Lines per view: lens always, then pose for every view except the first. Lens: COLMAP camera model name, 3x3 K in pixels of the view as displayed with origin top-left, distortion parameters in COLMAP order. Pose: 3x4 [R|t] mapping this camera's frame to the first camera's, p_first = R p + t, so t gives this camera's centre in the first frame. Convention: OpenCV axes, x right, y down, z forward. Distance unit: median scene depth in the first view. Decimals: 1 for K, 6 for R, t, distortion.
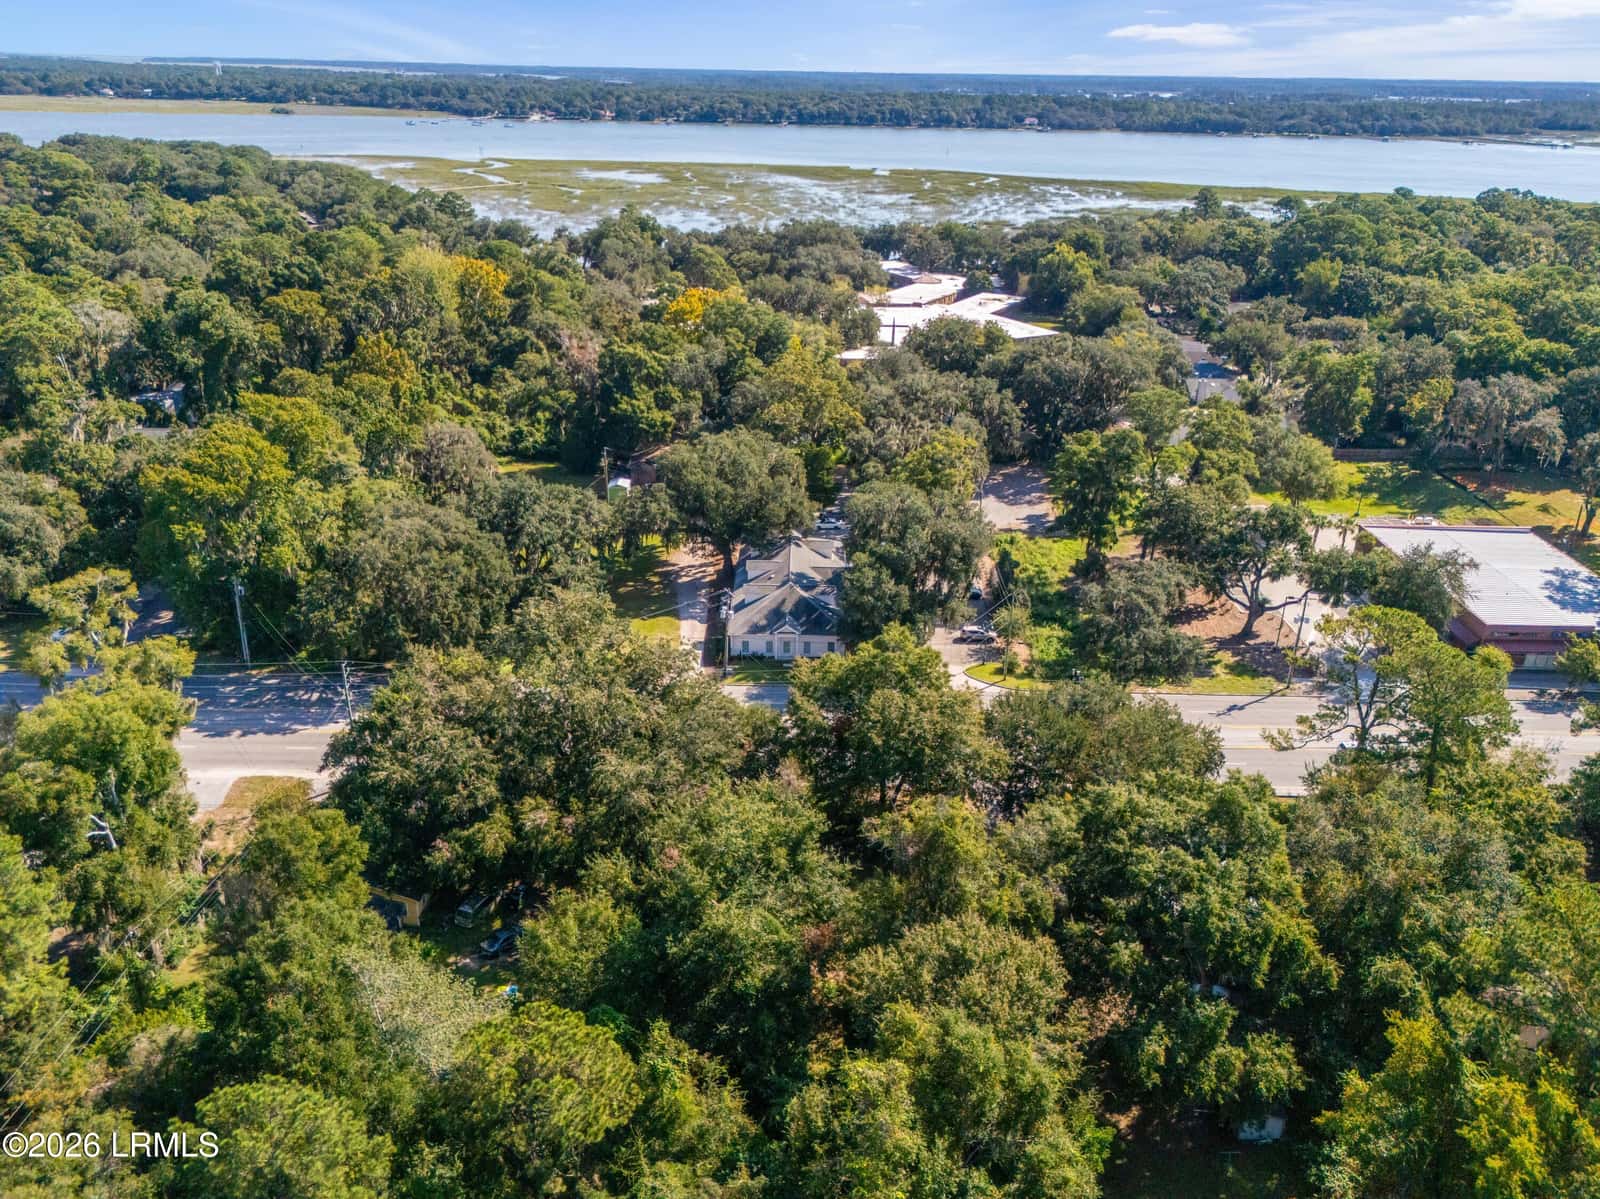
lens RADIAL K [[1161.2, 0, 806.3], [0, 1161.2, 600.9], [0, 0, 1]] dist [0.052402, -0.051419]
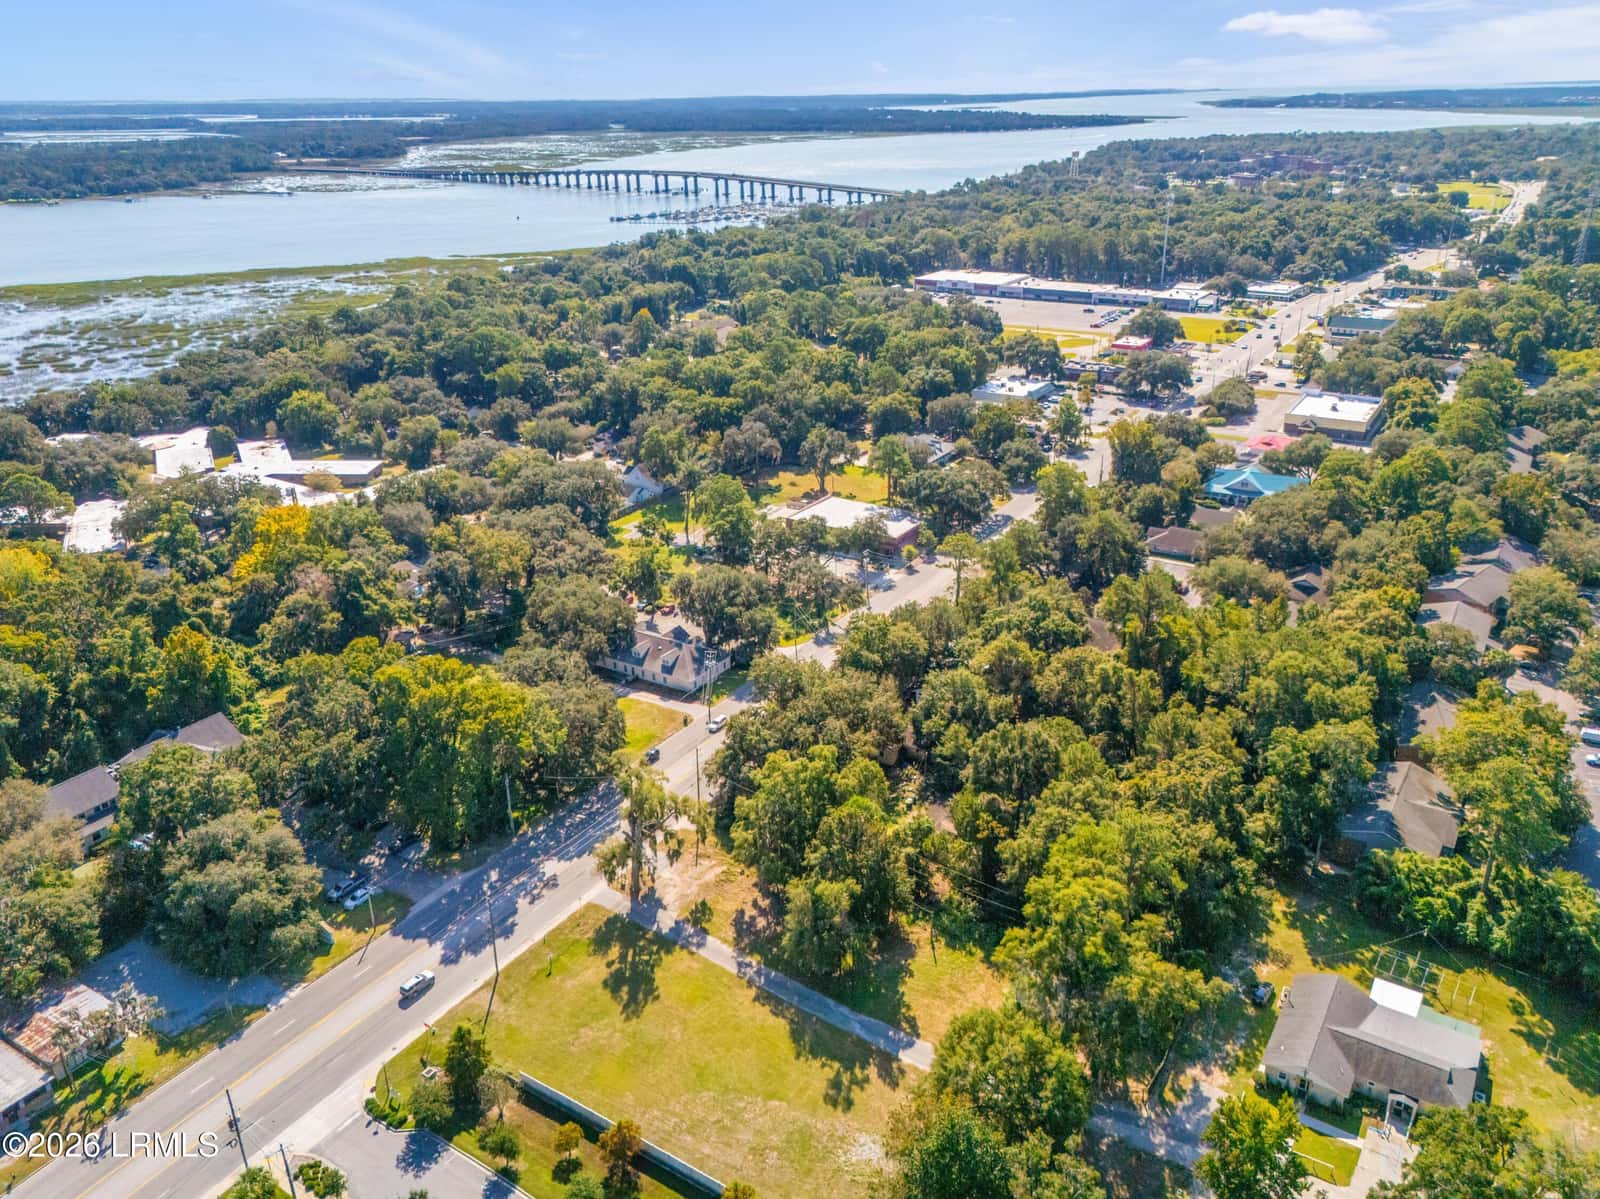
lens RADIAL K [[1161.2, 0, 806.3], [0, 1161.2, 600.9], [0, 0, 1]] dist [0.052402, -0.051419]
pose [[0.522730, -0.355021, 0.775057, -0.243457], [0.366150, 0.914529, 0.171961, -0.060067], [-0.769862, 0.193898, 0.608042, -0.037195]]
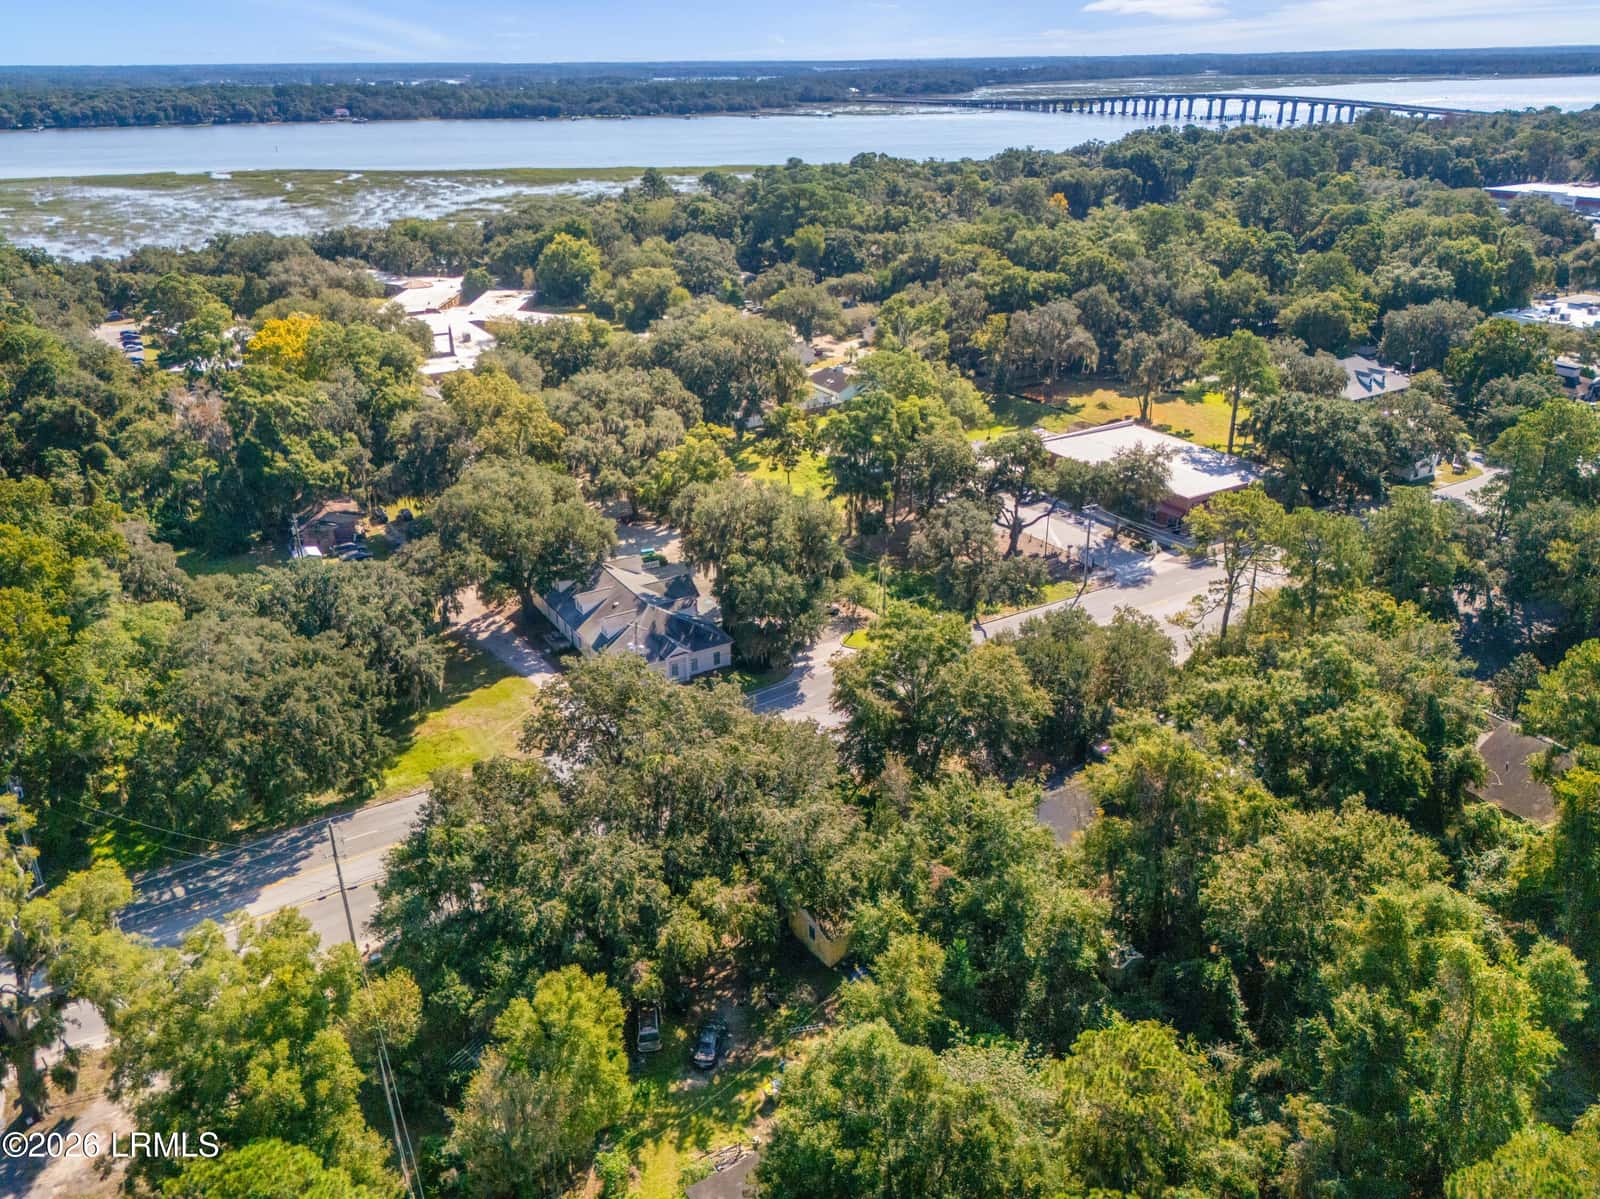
lens RADIAL K [[1161.2, 0, 806.3], [0, 1161.2, 600.9], [0, 0, 1]] dist [0.052402, -0.051419]
pose [[0.849315, -0.243102, 0.468578, -0.068881], [0.238705, 0.968577, 0.069844, -0.010723], [-0.470833, 0.052532, 0.880657, 0.021473]]
